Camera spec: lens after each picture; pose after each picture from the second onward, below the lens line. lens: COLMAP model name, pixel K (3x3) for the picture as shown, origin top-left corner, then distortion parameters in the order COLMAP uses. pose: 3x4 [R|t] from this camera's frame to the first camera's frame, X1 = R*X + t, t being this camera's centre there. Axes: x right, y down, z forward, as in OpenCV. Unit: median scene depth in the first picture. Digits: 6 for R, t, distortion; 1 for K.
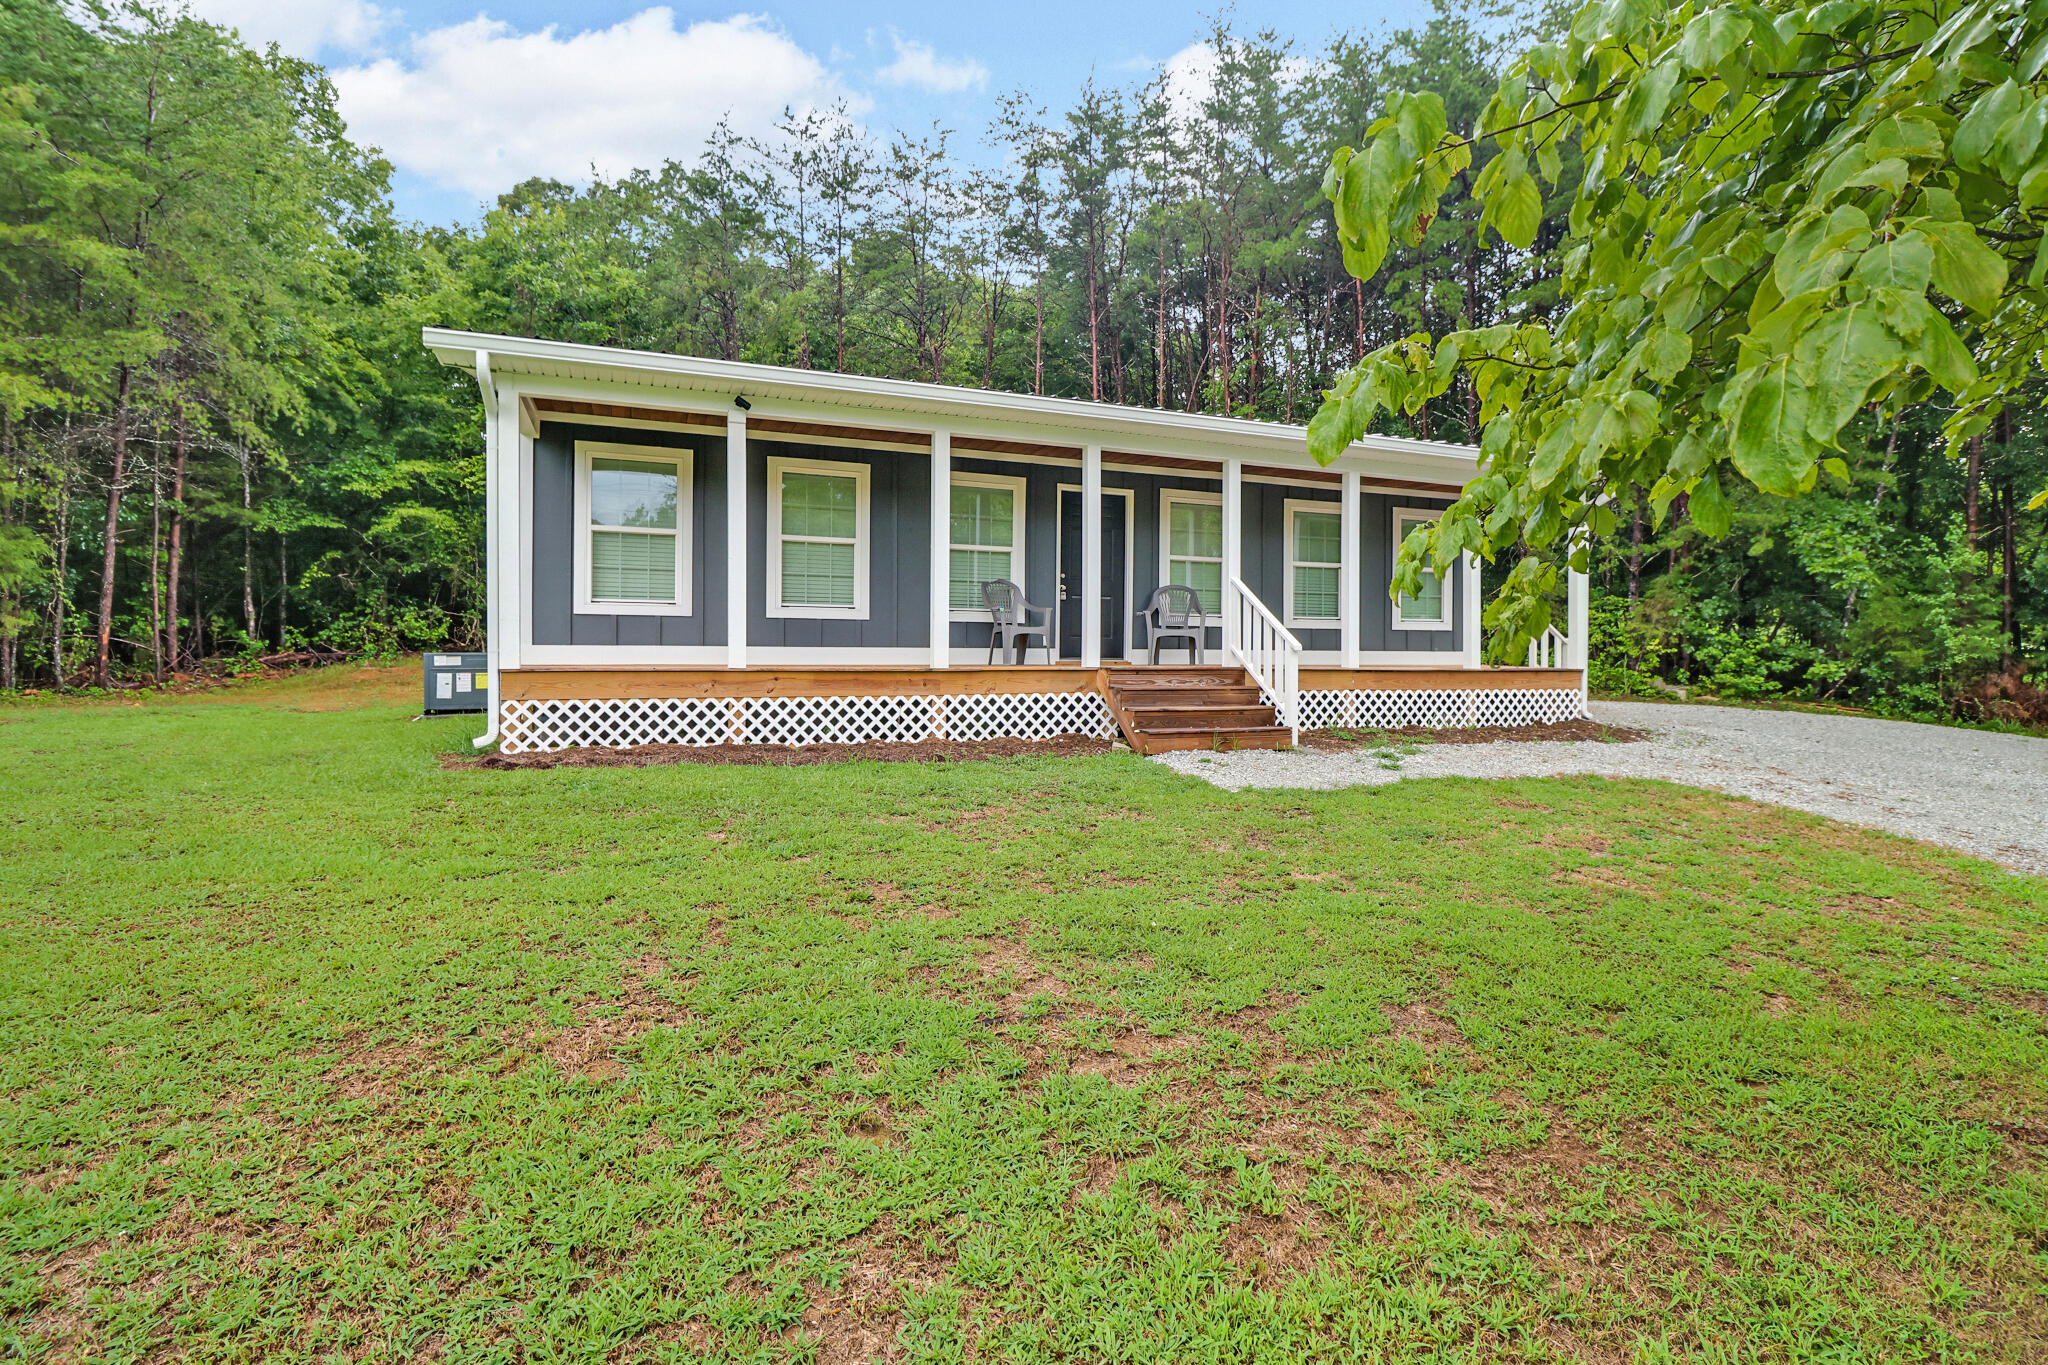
lens RADIAL K [[938.0, 0, 1029.1], [0, 938.0, 660.9], [0, 0, 1]] dist [0.002330, 0.000276]
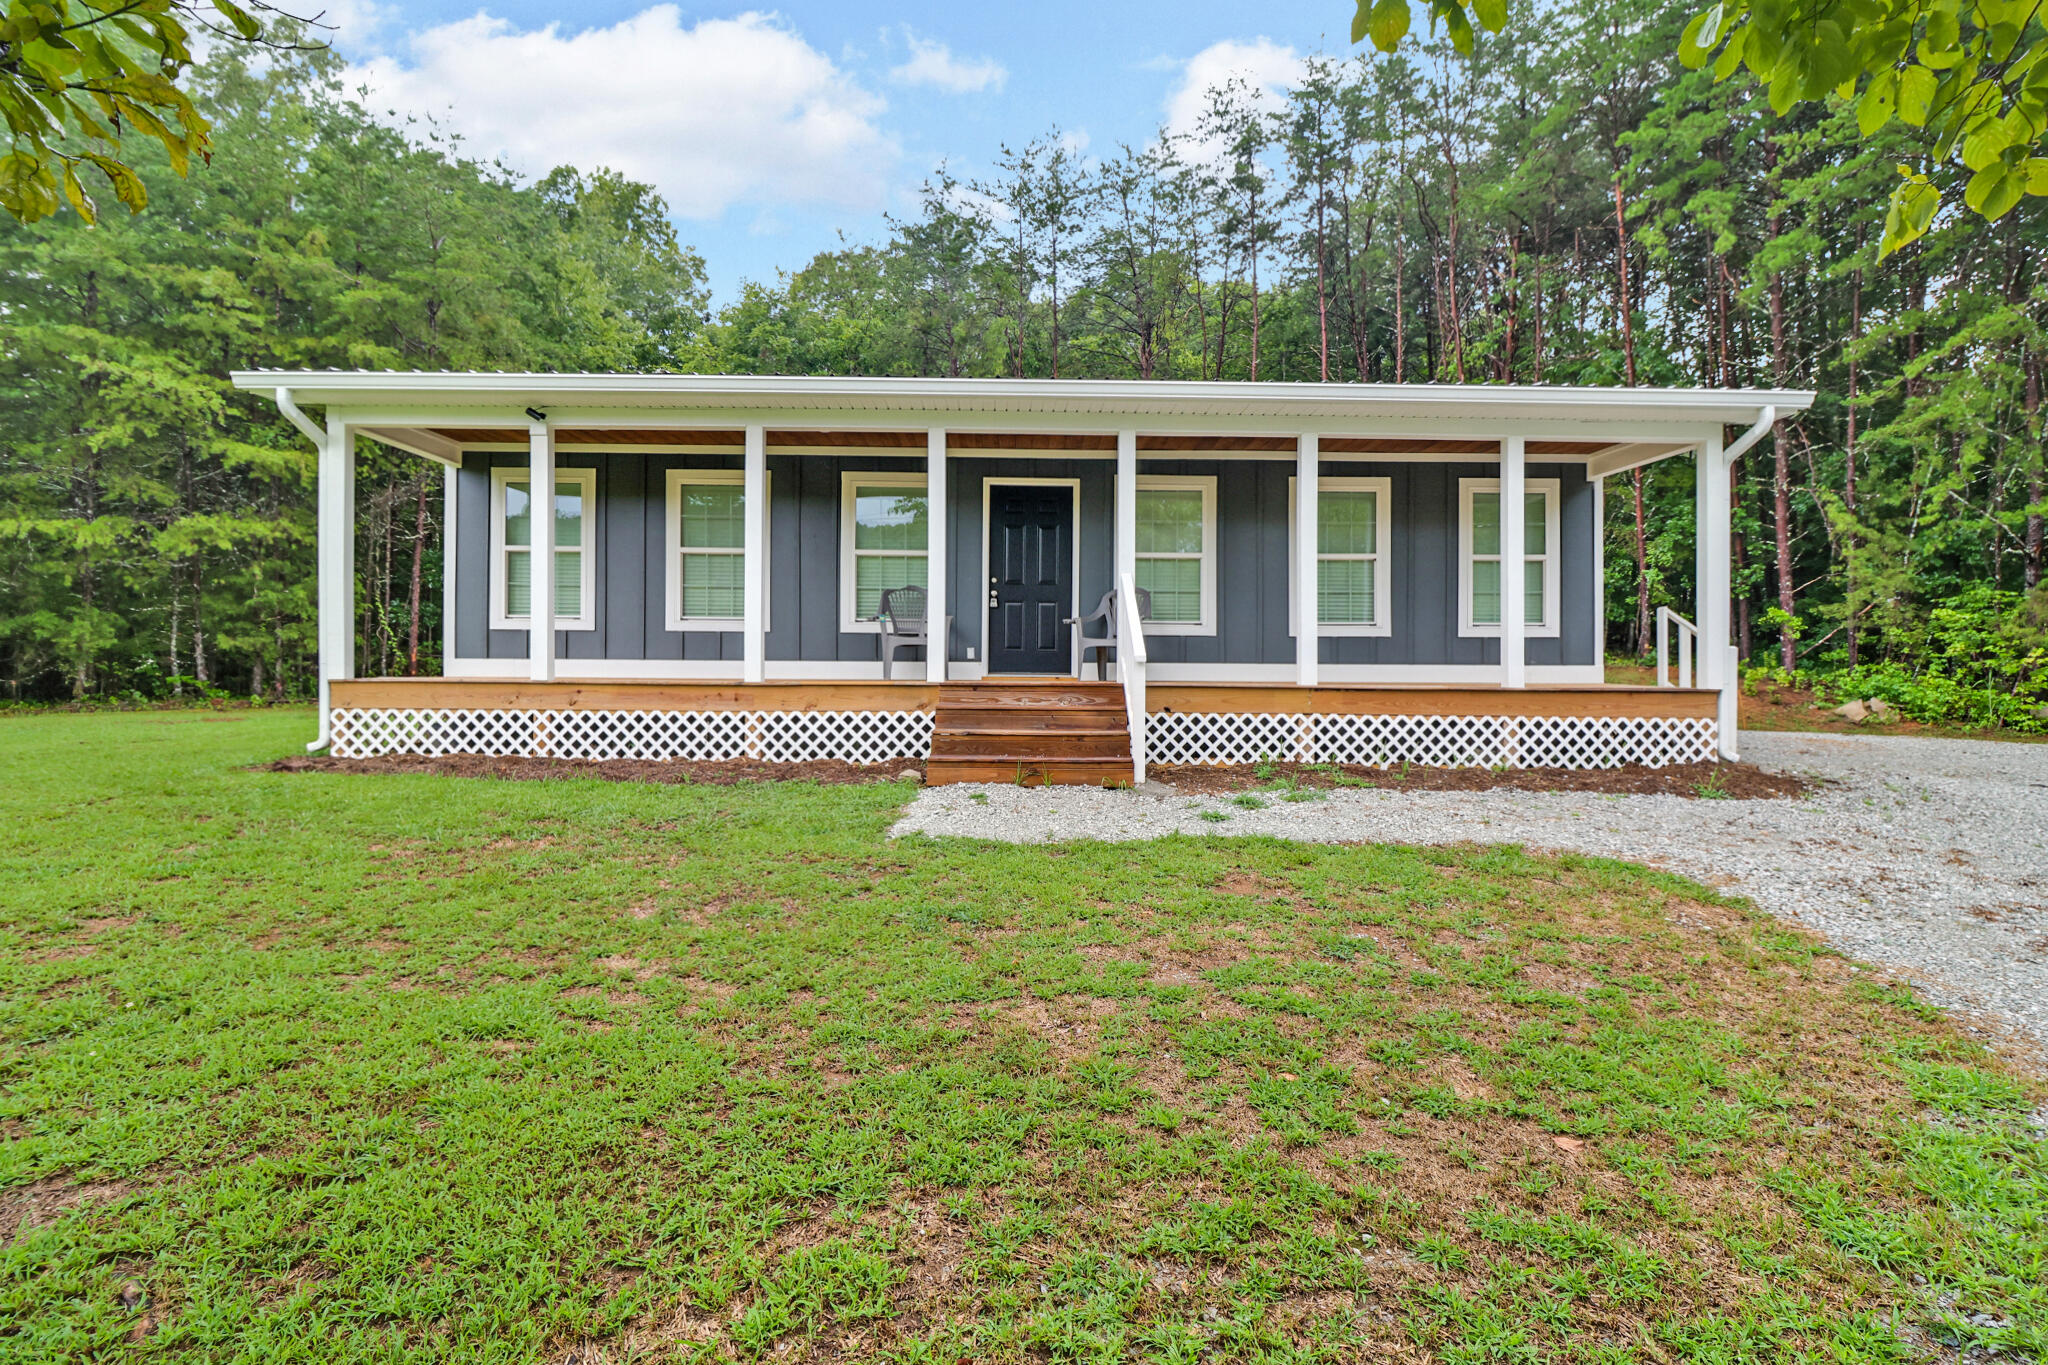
lens RADIAL K [[957.2, 0, 1029.9], [0, 957.2, 654.2], [0, 0, 1]] dist [-0.005638, 0.000172]
pose [[0.933845, -0.004038, -0.357656, 0.481480], [-0.004404, 0.999731, -0.022786, 0.000327], [0.357652, 0.022854, 0.933575, 0.203540]]
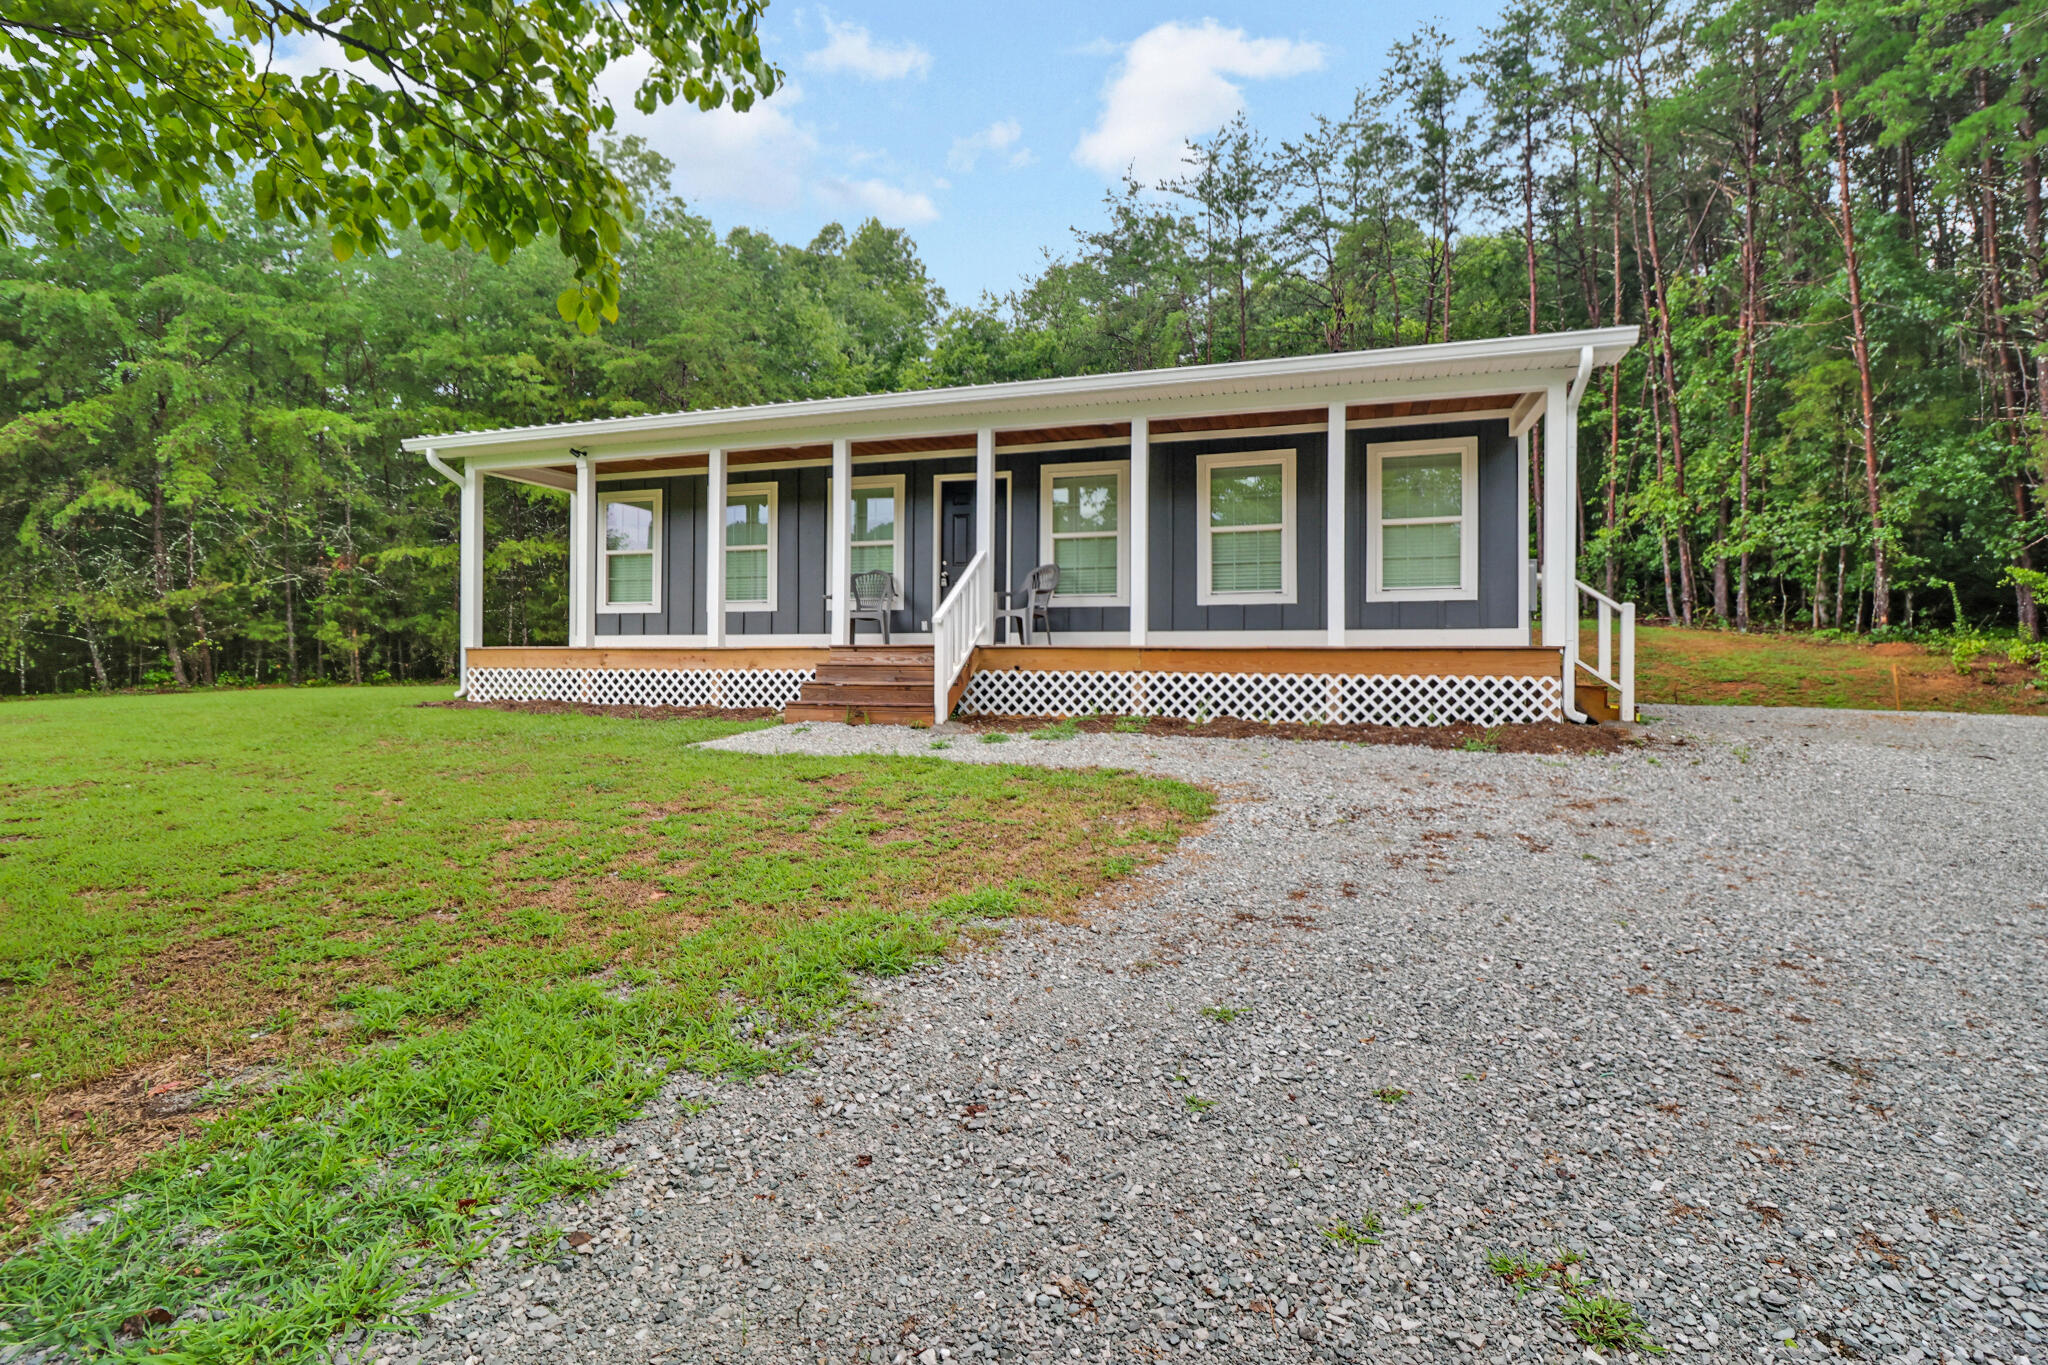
lens RADIAL K [[853.8, 0, 1015.4], [0, 853.8, 674.3], [0, 0, 1]] dist [0.000727, -0.000146]
pose [[0.782467, 0.018653, -0.622413, 0.874743], [0.005808, 0.999289, 0.037248, 0.002798], [0.622665, -0.032761, 0.781803, 0.357615]]
